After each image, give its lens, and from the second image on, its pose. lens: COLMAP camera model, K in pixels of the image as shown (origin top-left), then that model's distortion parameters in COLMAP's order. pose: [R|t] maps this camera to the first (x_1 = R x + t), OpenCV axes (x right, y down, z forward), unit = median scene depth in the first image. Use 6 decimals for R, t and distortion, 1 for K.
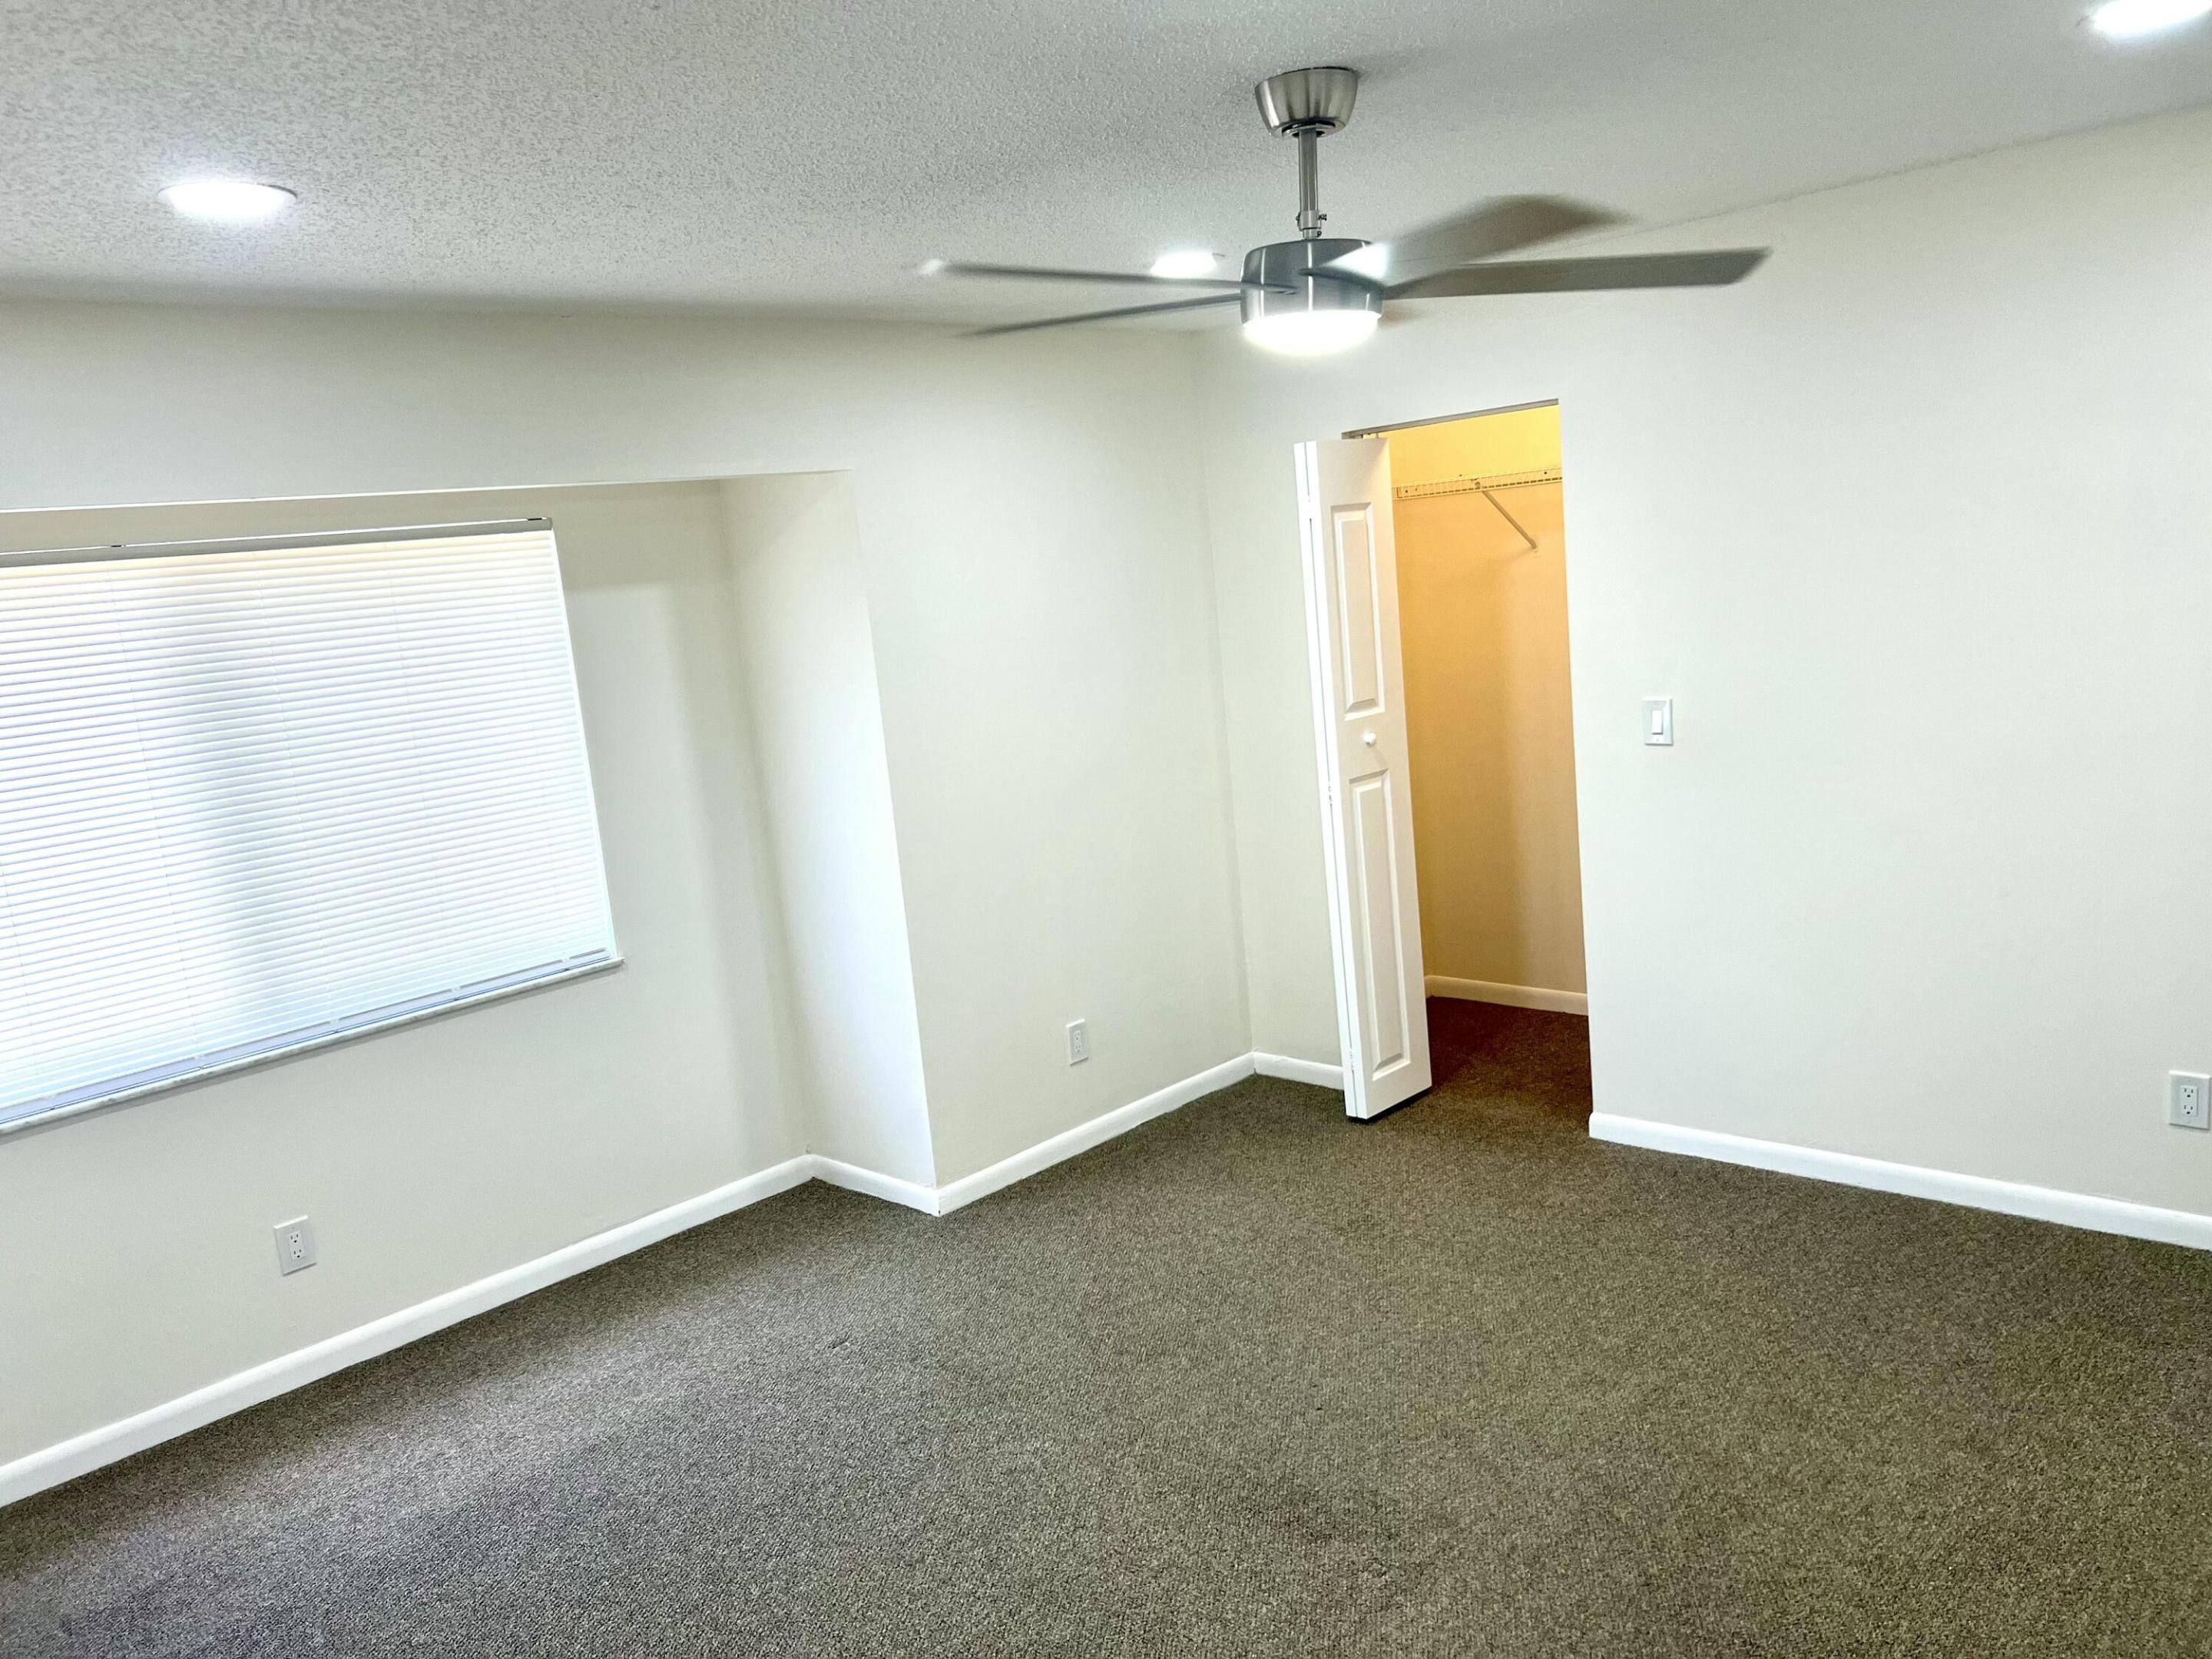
lens RADIAL K [[1652.6, 0, 1111.9], [0, 1652.6, 829.1], [0, 0, 1]] dist [0.088596, -0.198174]
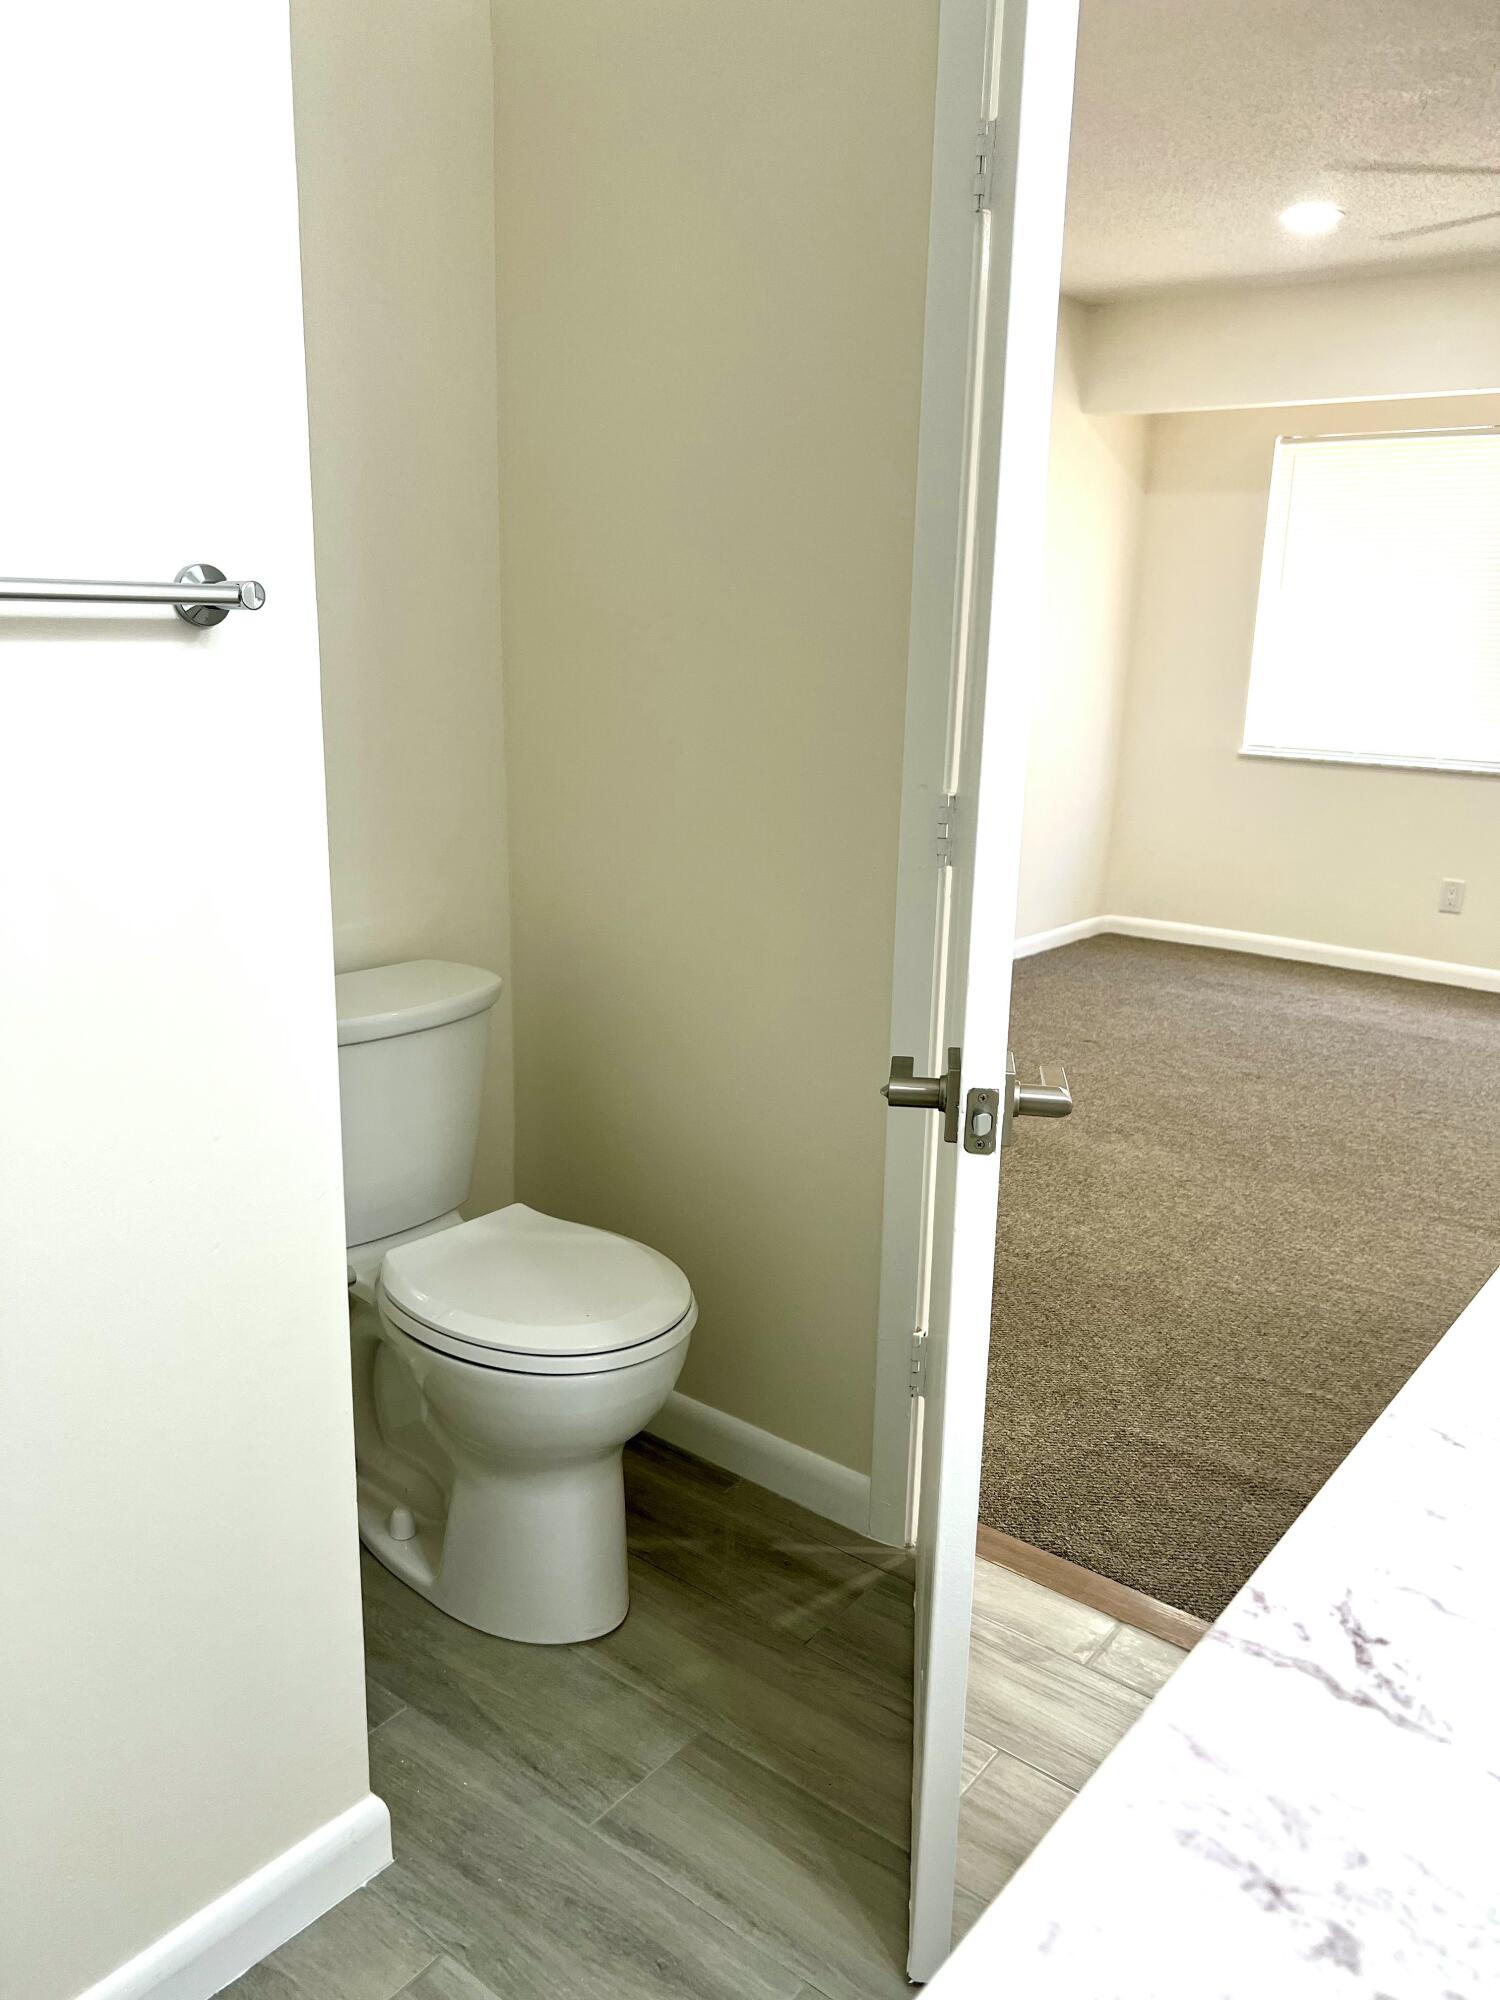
lens RADIAL K [[1506.4, 0, 750.0], [0, 1506.4, 1000.0], [0, 0, 1]] dist [0.069750, -0.147364]
pose [[0.089798, 0.347449, -0.933389, 0.793672], [-0.204657, 0.923613, 0.324121, 0.011204], [0.974706, 0.161919, 0.154046, 0.143730]]
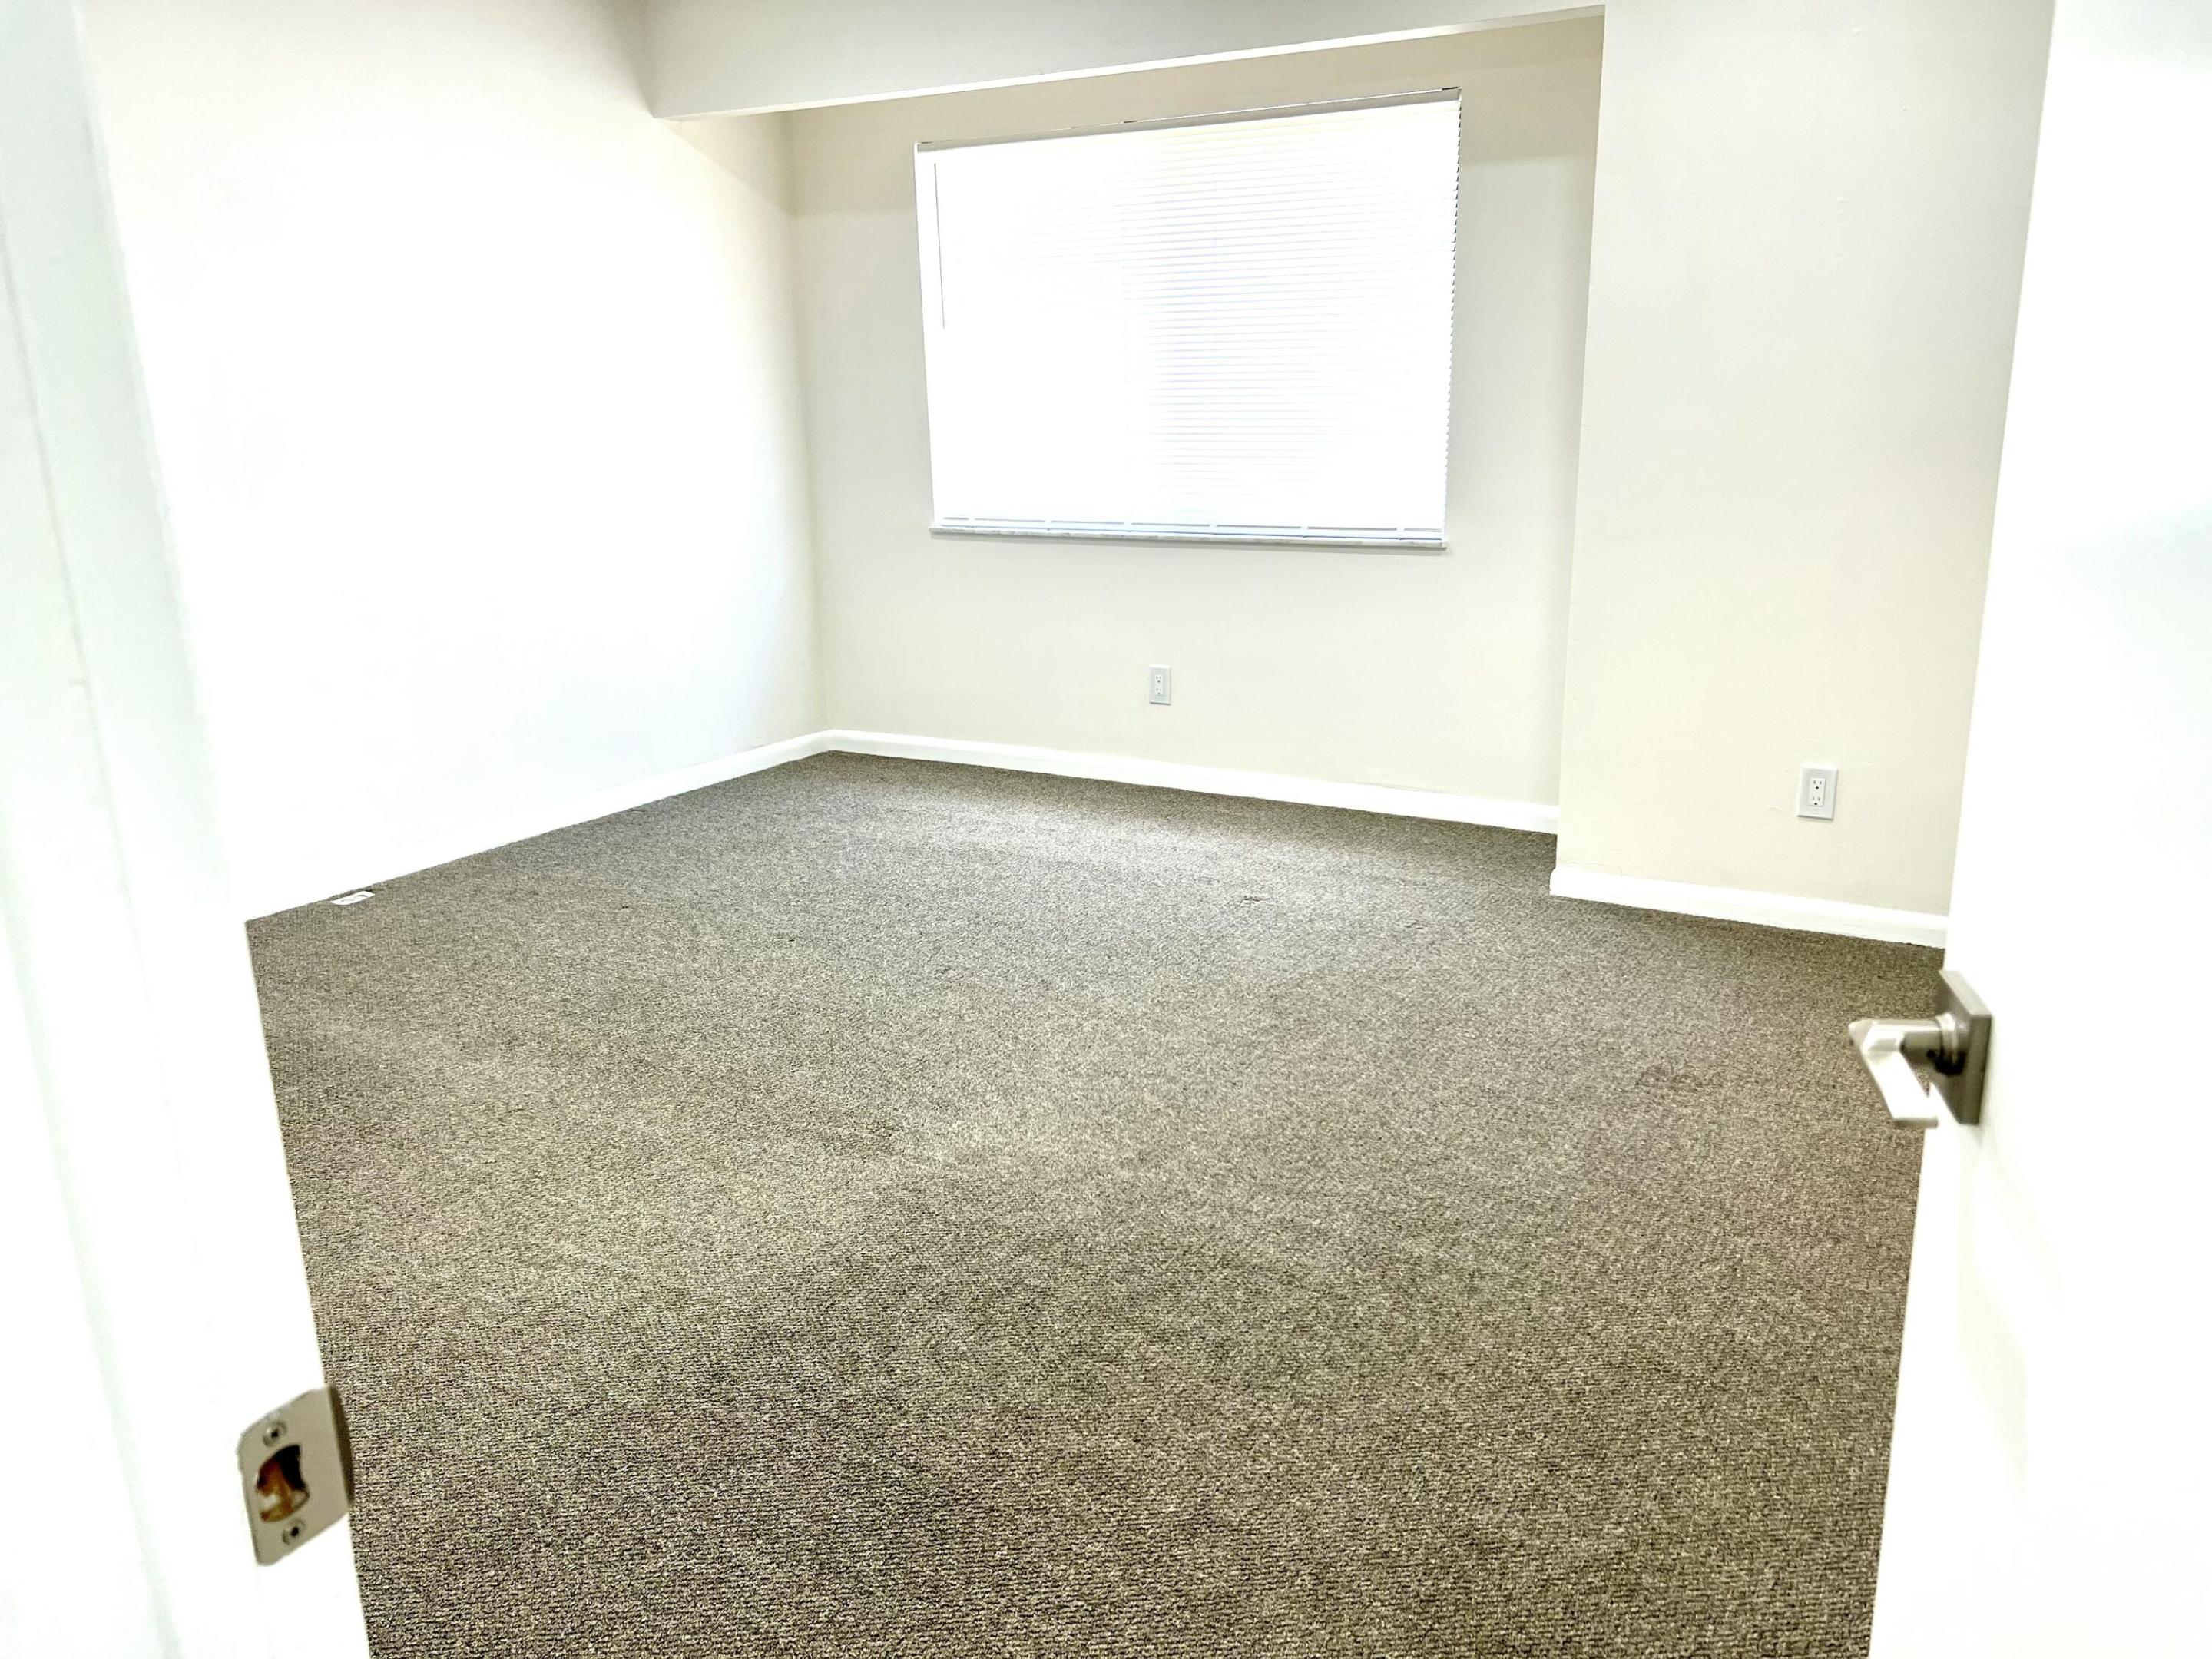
lens RADIAL K [[1666.1, 0, 1106.0], [0, 1666.1, 829.5], [0, 0, 1]] dist [0.069750, -0.147364]
pose [[0.247698, 0.346100, -0.904909, 0.723268], [-0.171677, 0.934914, 0.310583, -0.047079], [0.953506, 0.078421, 0.290993, 0.557952]]
